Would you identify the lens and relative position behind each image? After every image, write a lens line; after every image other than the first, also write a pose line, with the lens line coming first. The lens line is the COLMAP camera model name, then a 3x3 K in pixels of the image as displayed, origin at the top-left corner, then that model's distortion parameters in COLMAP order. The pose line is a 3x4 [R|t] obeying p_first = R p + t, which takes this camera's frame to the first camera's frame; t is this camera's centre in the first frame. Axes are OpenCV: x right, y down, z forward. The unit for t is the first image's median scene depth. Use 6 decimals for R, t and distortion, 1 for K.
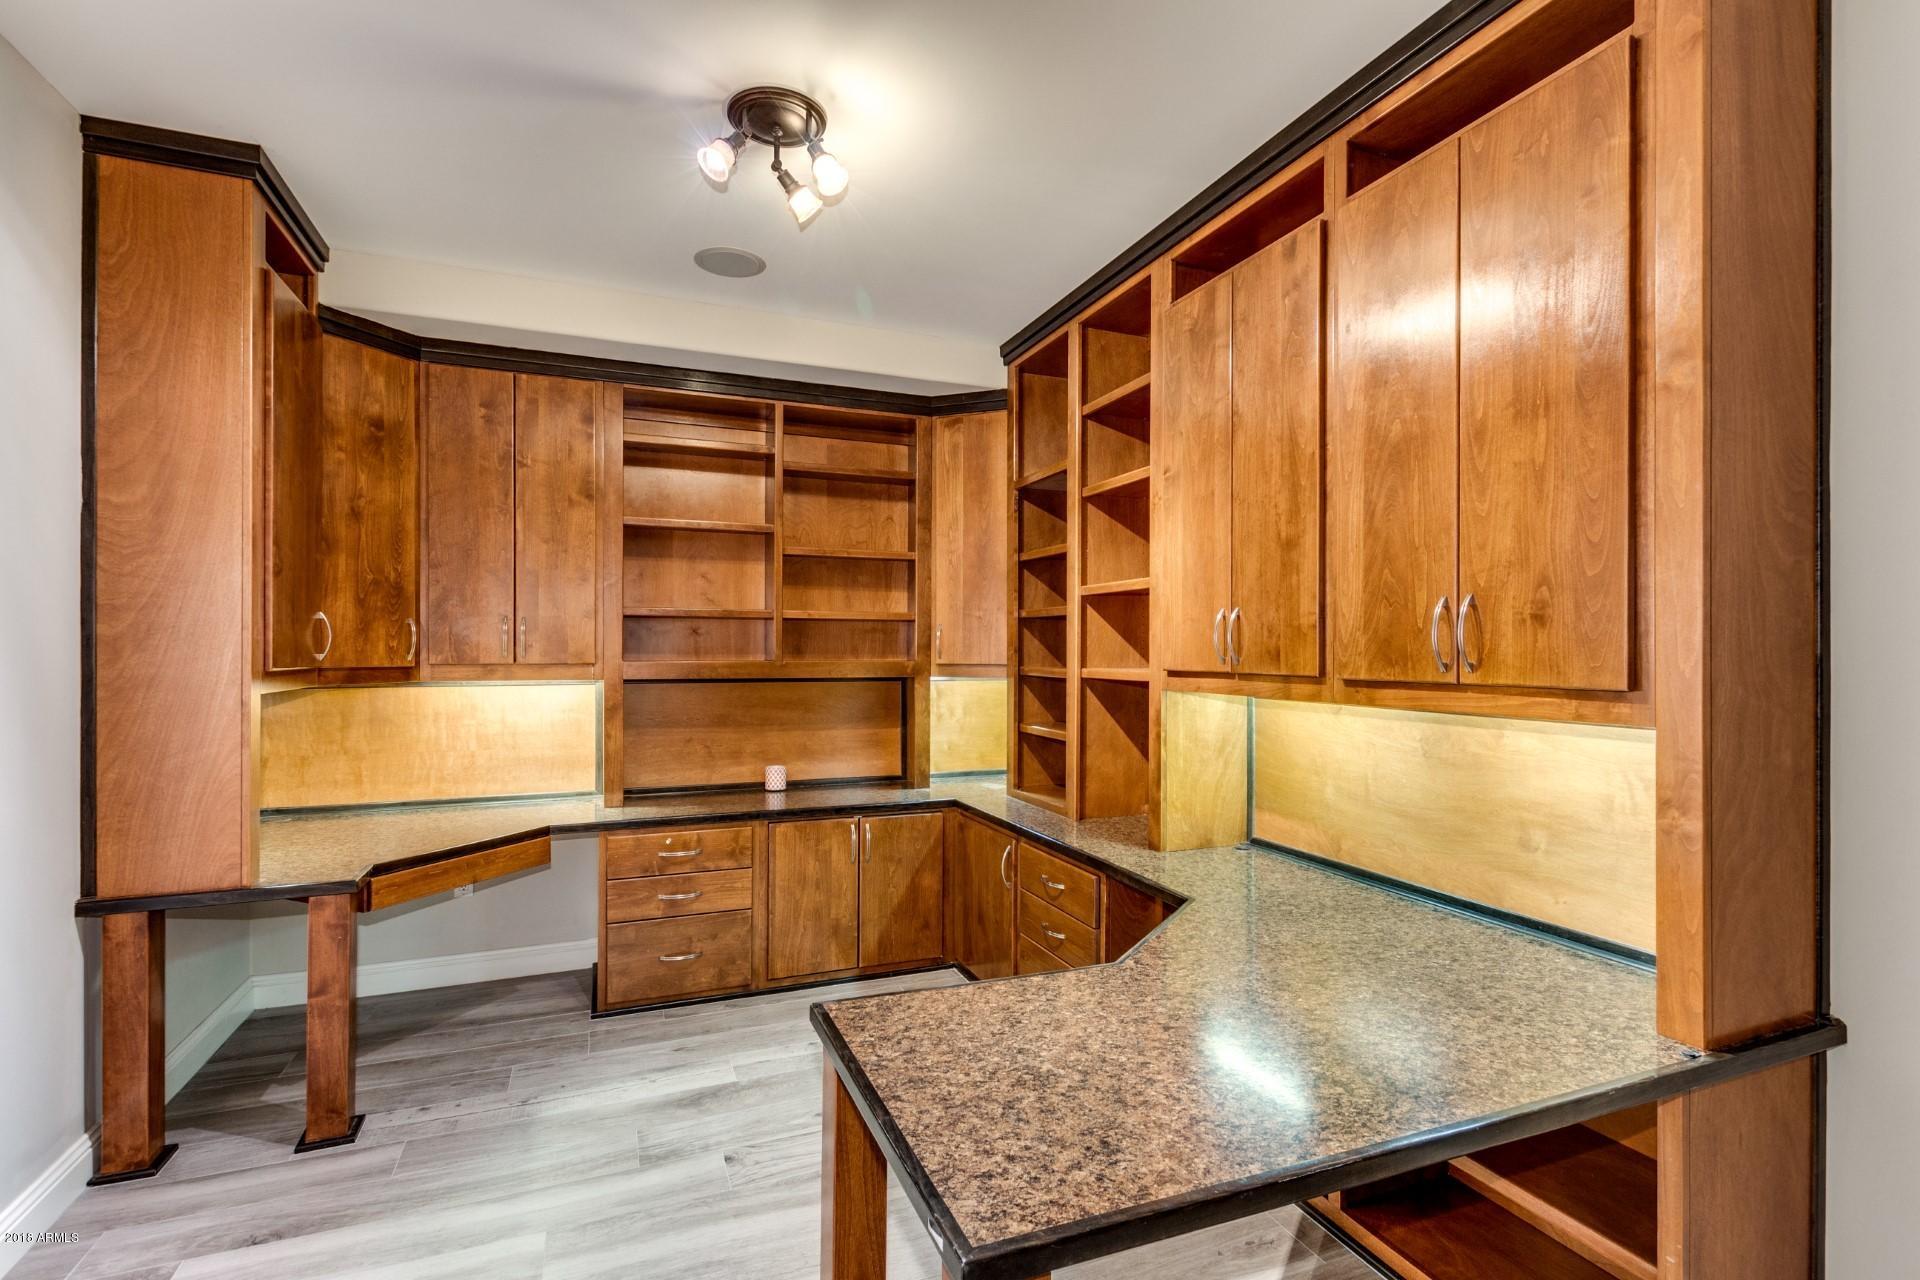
lens RADIAL K [[889.1, 0, 955.9], [0, 889.1, 641.8], [0, 0, 1]] dist [-0.001189, -0.000751]
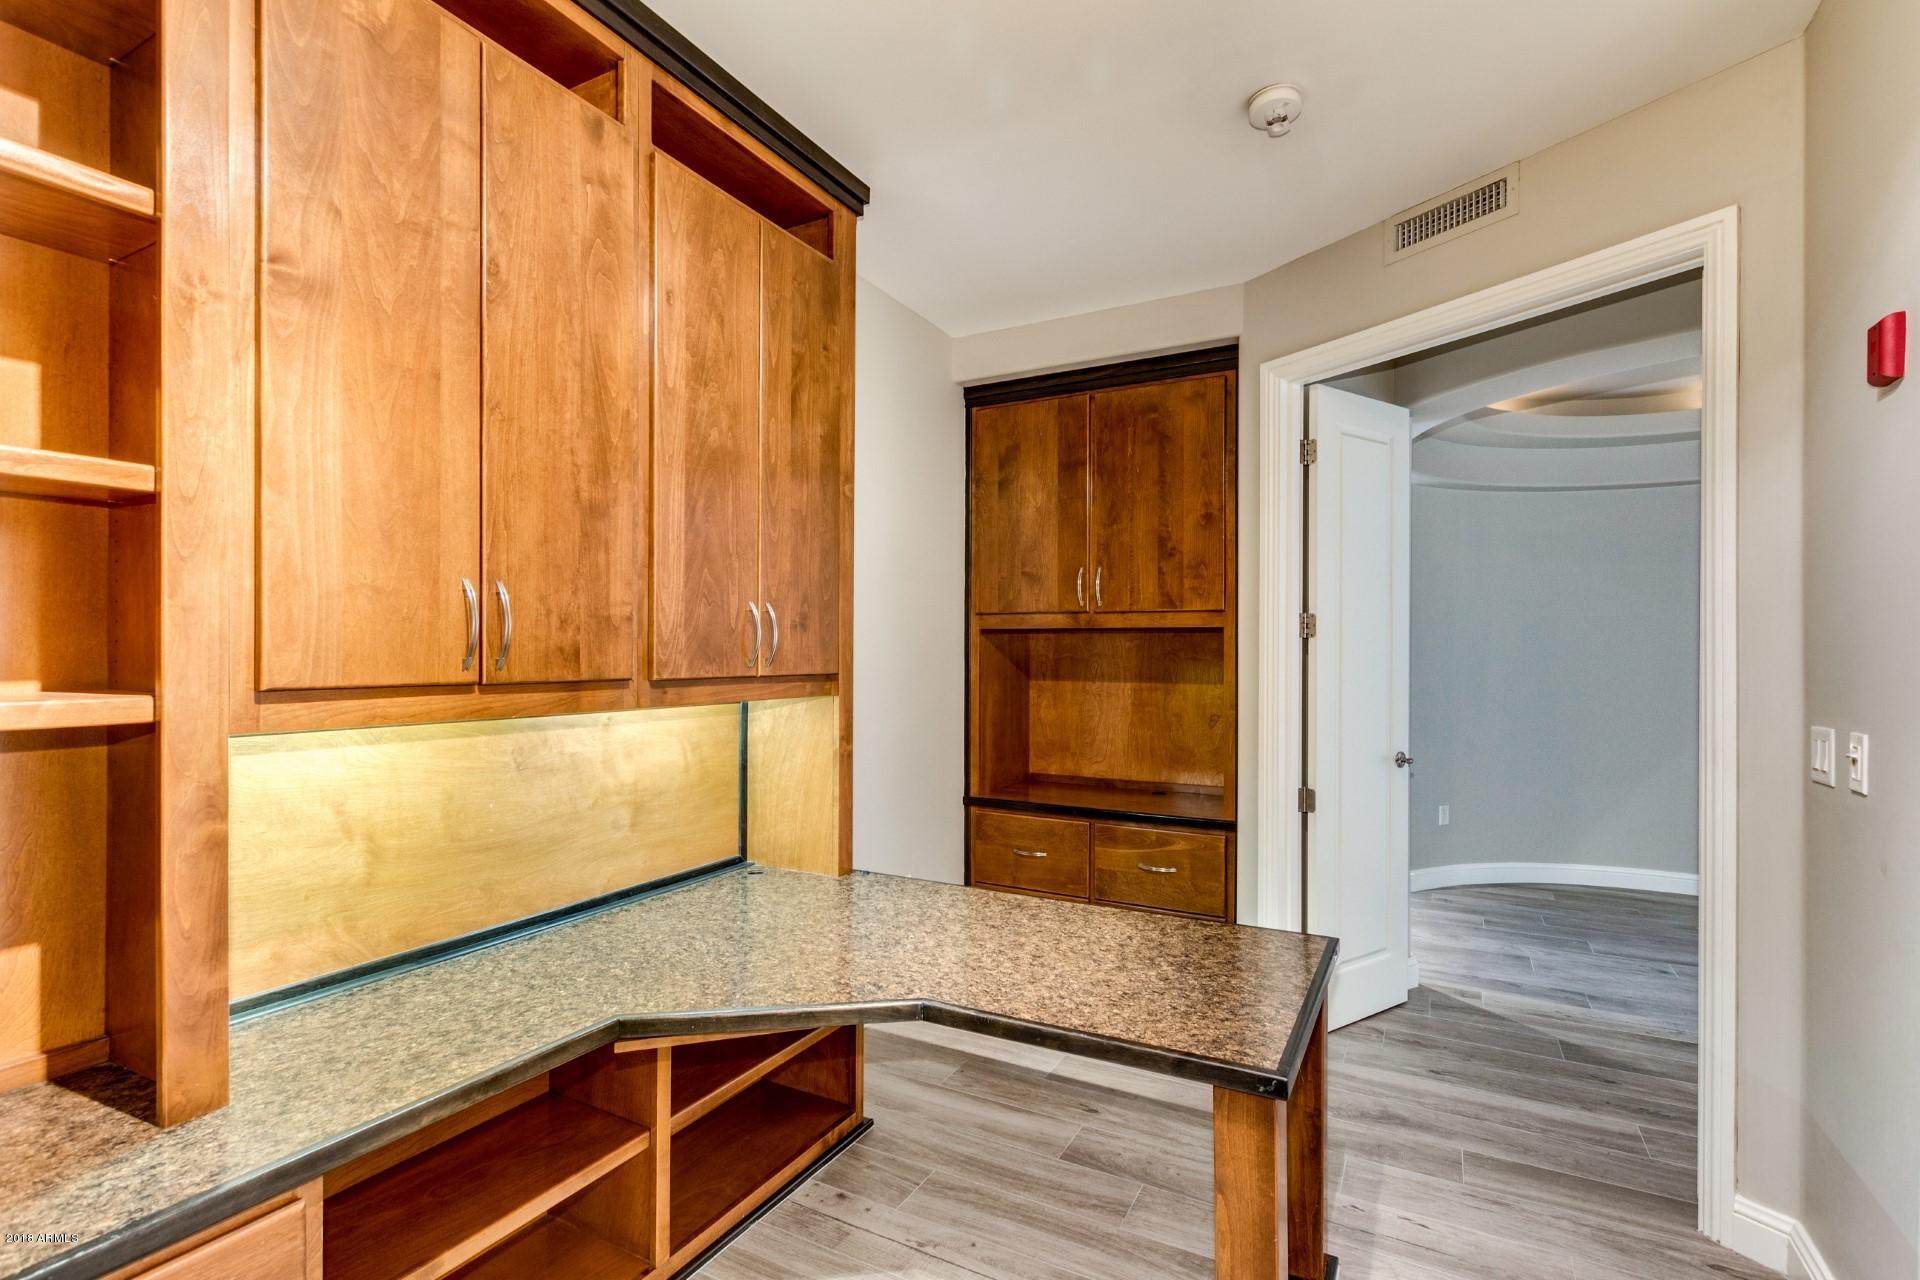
lens RADIAL K [[889.1, 0, 966.3], [0, 889.1, 648.9], [0, 0, 1]] dist [-0.001189, -0.000751]
pose [[-0.645857, -0.002723, 0.763453, -0.473105], [-0.012927, 0.999889, -0.007369, 0.013750], [-0.763349, -0.014629, -0.645821, 1.392346]]
